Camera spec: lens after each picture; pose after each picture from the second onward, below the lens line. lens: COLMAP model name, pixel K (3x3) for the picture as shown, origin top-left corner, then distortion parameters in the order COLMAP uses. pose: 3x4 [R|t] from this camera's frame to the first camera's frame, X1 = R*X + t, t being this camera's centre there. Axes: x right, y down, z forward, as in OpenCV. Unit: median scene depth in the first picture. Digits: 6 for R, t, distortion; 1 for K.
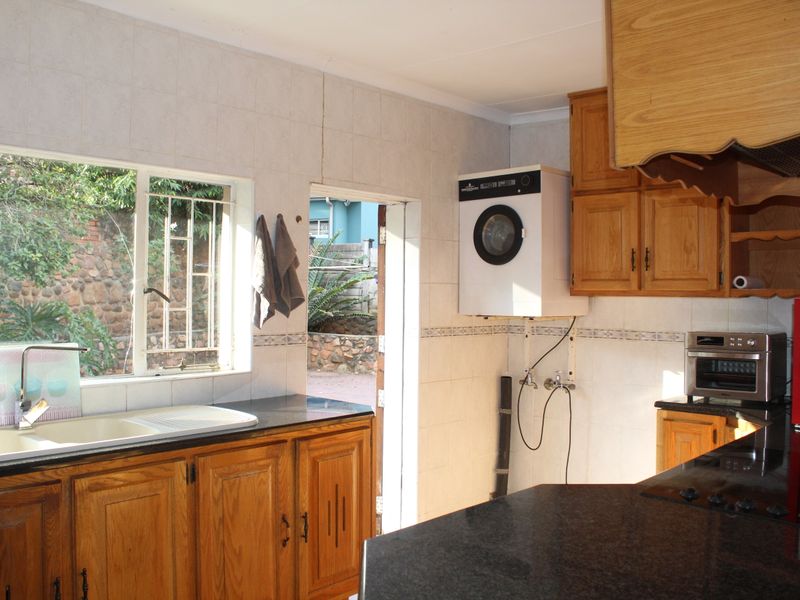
lens RADIAL K [[751.5, 0, 400.0], [0, 751.5, 300.0], [0, 0, 1]] dist [-0.163761, 0.140147]
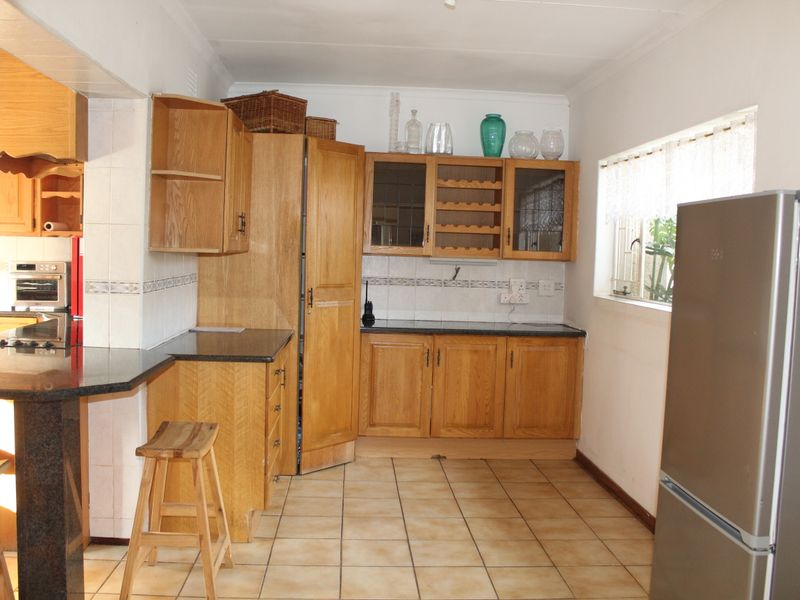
lens RADIAL K [[751.5, 0, 400.0], [0, 751.5, 300.0], [0, 0, 1]] dist [-0.163761, 0.140147]
pose [[0.685688, -0.040977, 0.726742, -0.112945], [-0.014674, 0.997433, 0.070084, 0.010281], [-0.727748, -0.058719, 0.683326, -0.517815]]
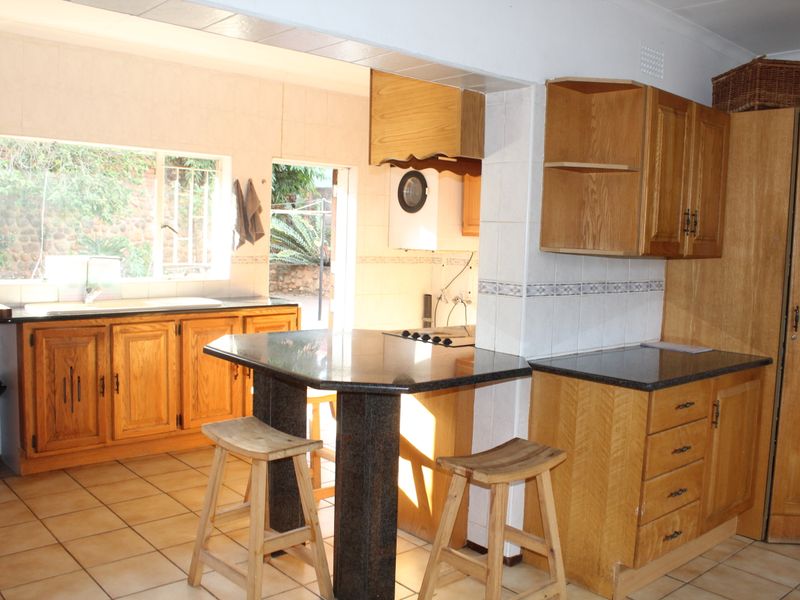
lens RADIAL K [[751.5, 0, 400.0], [0, 751.5, 300.0], [0, 0, 1]] dist [-0.163761, 0.140147]
pose [[0.995739, 0.028548, -0.087683, 0.293696], [-0.021977, 0.996941, 0.075011, 0.013697], [0.089557, -0.072764, 0.993320, -0.525413]]
